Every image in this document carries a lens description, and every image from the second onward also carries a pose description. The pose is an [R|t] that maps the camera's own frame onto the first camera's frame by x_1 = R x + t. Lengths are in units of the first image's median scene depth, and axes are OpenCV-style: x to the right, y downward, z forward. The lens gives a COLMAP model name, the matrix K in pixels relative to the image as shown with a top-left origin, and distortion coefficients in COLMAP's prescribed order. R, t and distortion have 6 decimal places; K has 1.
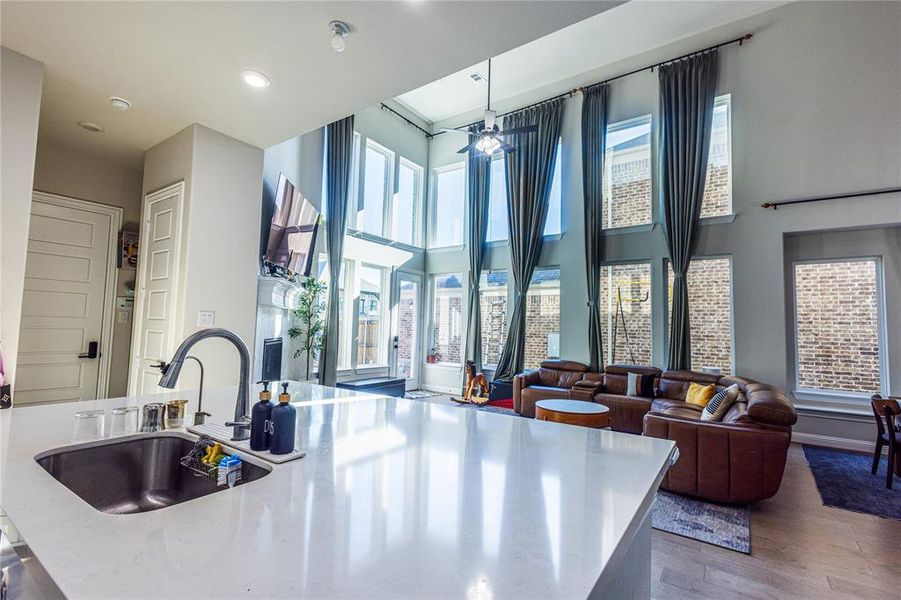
lens RADIAL K [[412.1, 0, 452.3], [0, 412.1, 301.3], [0, 0, 1]] dist [0.009300, 0.000522]
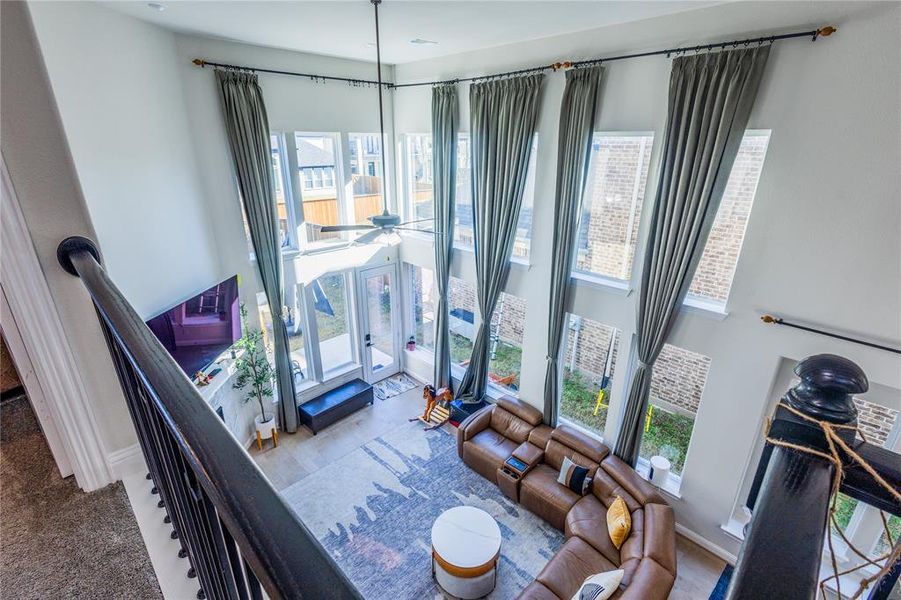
lens RADIAL K [[423.5, 0, 455.1], [0, 423.5, 299.8], [0, 0, 1]] dist [0.015736, -0.000188]
pose [[0.984520, 0.044339, -0.169571, 0.259131], [0.030338, 0.909760, 0.414024, -0.443088], [0.172626, -0.412760, 0.894332, 0.188864]]
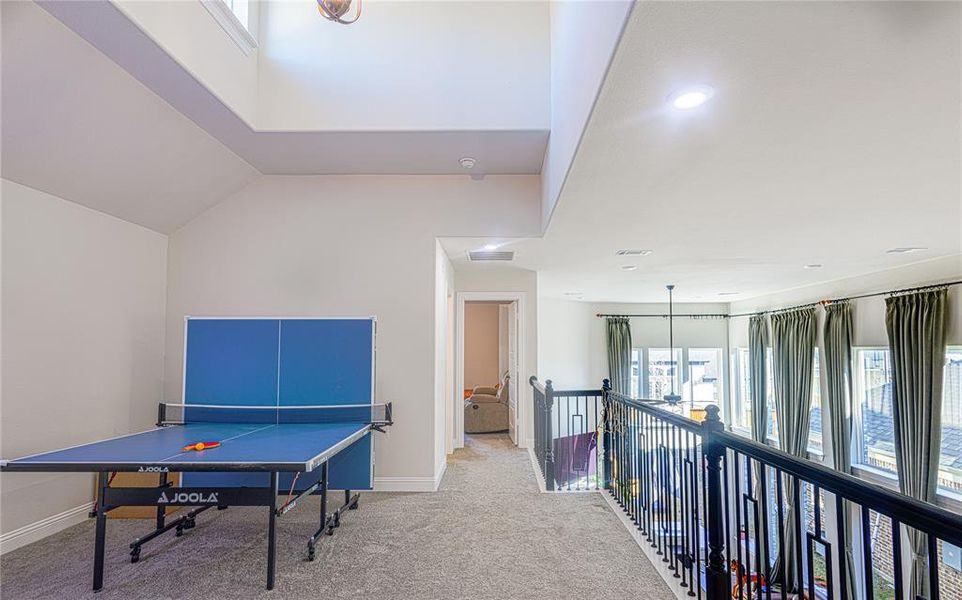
lens RADIAL K [[477.6, 0, 480.5], [0, 477.6, 318.9], [0, 0, 1]] dist [0.002094, 0.000319]
pose [[0.544941, -0.078409, -0.834800, 0.750556], [0.064813, 0.996578, -0.051295, -0.455789], [0.835966, -0.026153, 0.548158, -0.223564]]
